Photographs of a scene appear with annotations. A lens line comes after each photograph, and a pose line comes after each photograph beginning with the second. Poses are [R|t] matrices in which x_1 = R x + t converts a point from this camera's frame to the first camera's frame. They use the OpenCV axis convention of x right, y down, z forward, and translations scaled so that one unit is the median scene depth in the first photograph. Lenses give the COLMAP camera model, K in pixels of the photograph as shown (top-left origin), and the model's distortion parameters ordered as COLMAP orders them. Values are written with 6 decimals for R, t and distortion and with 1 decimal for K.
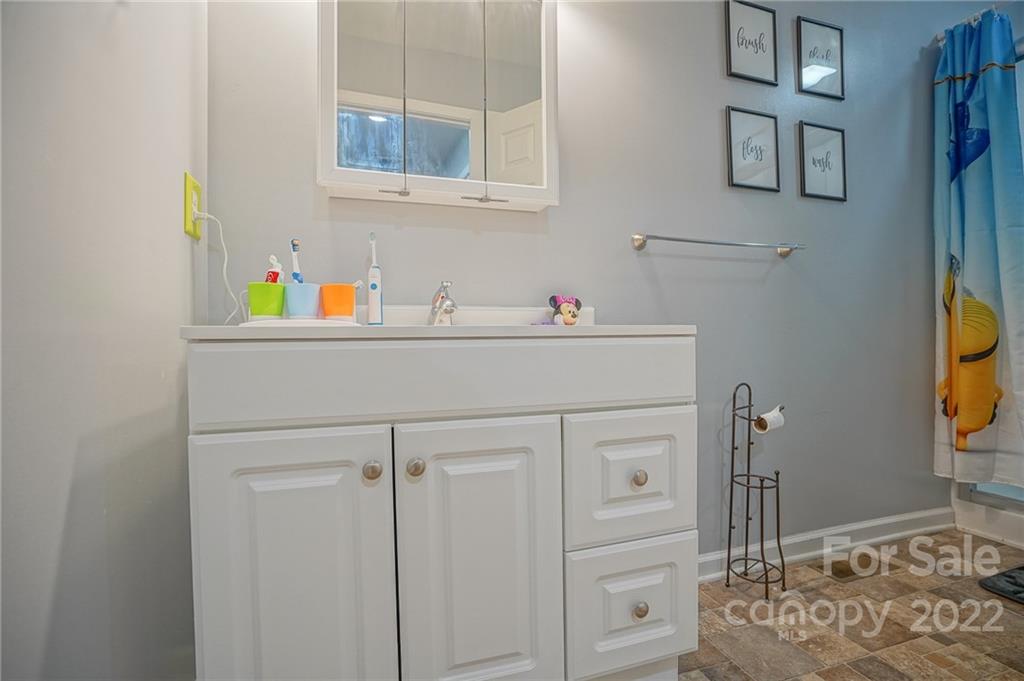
lens RADIAL K [[473.1, 0, 512.1], [0, 473.1, 343.3], [0, 0, 1]] dist [-0.046873, 0.014586]
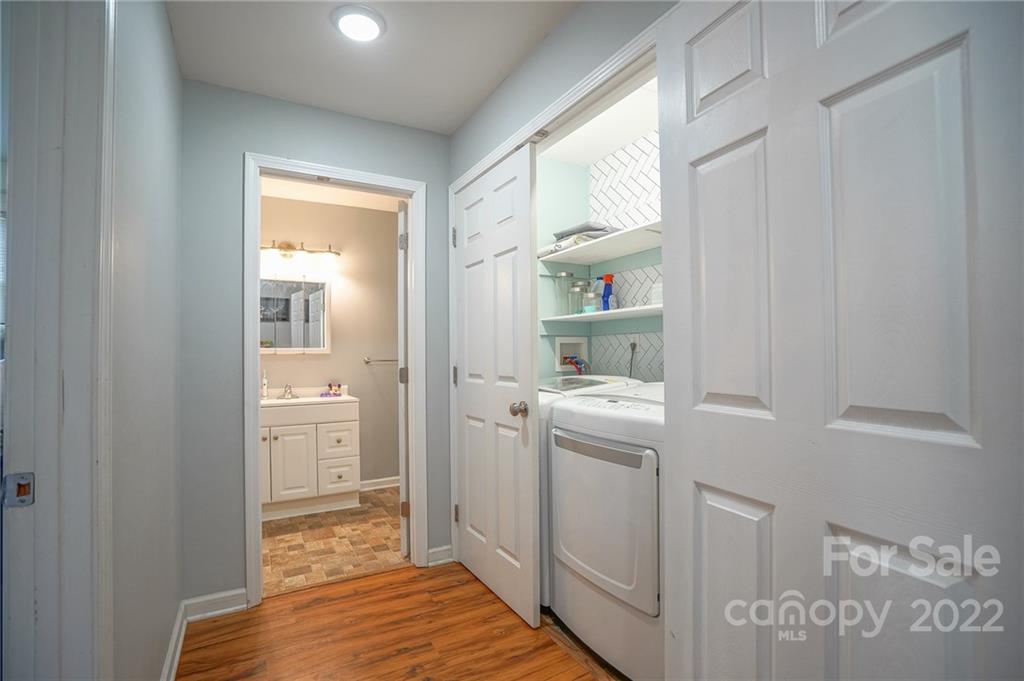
lens RADIAL K [[473.1, 0, 508.1], [0, 473.1, 345.0], [0, 0, 1]] dist [-0.046873, 0.014586]
pose [[0.977085, 0.015754, 0.212265, 0.434029], [-0.013494, 0.999836, -0.012090, -0.253618], [-0.212421, 0.008948, 0.977137, -1.656322]]
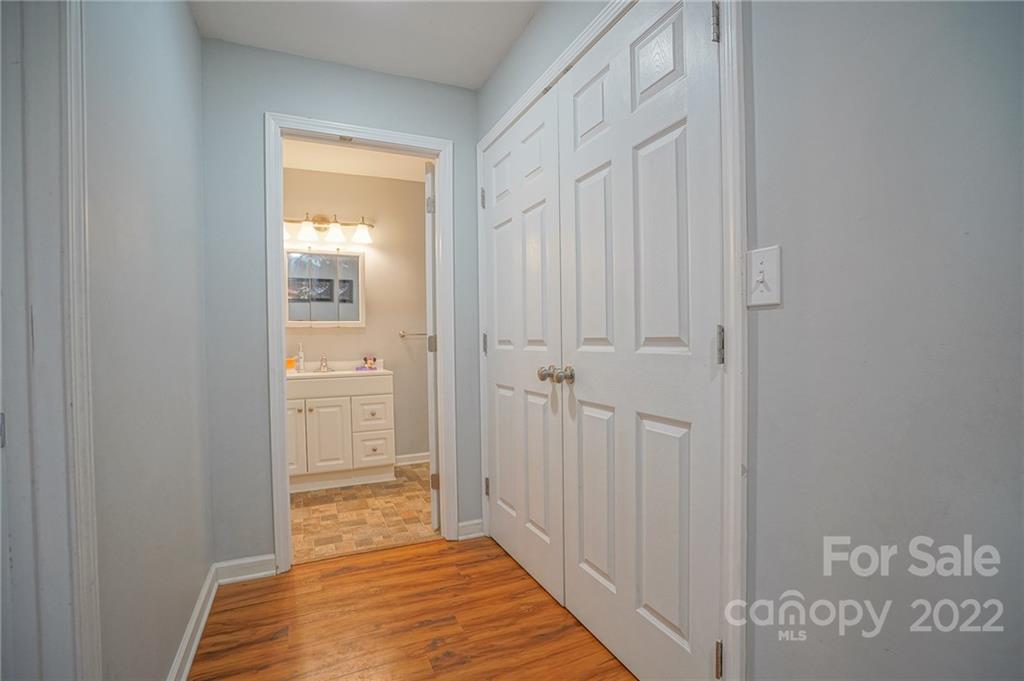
lens RADIAL K [[473.1, 0, 510.0], [0, 473.1, 347.4], [0, 0, 1]] dist [-0.046873, 0.014586]
pose [[0.992950, 0.004128, 0.118462, 0.500823], [-0.007234, 0.999641, 0.025803, -0.193373], [-0.118313, -0.026478, 0.992623, -1.578476]]
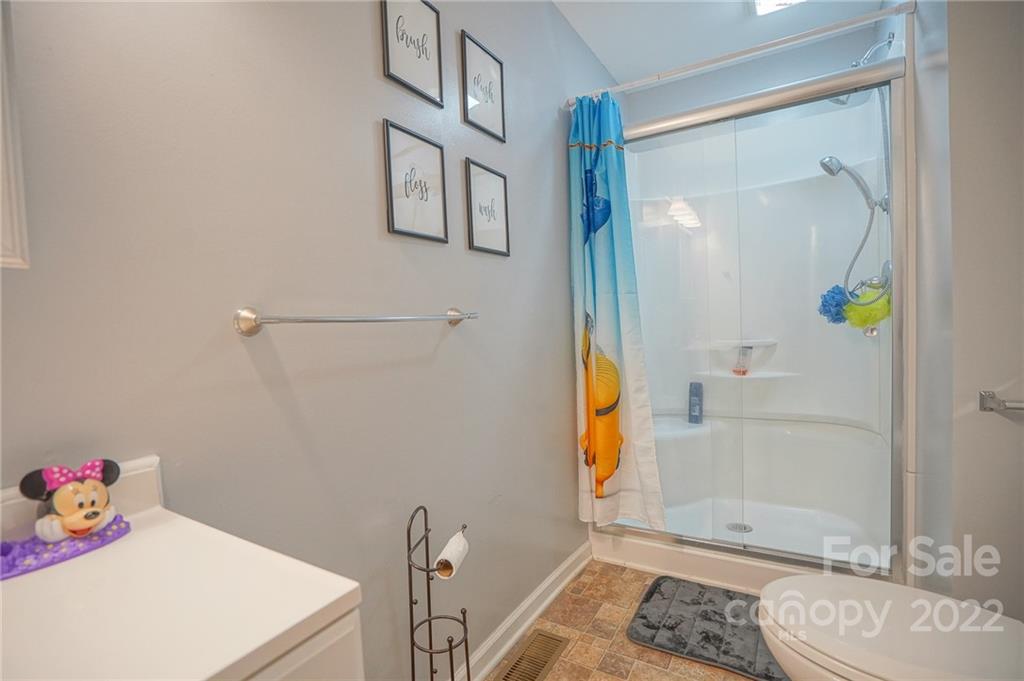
lens RADIAL K [[473.1, 0, 516.2], [0, 473.1, 343.8], [0, 0, 1]] dist [-0.046873, 0.014586]
pose [[0.747358, -0.044067, 0.662958, 0.117233], [0.029076, 0.999011, 0.033627, -0.174907], [-0.663785, -0.005856, 0.747901, 0.310760]]
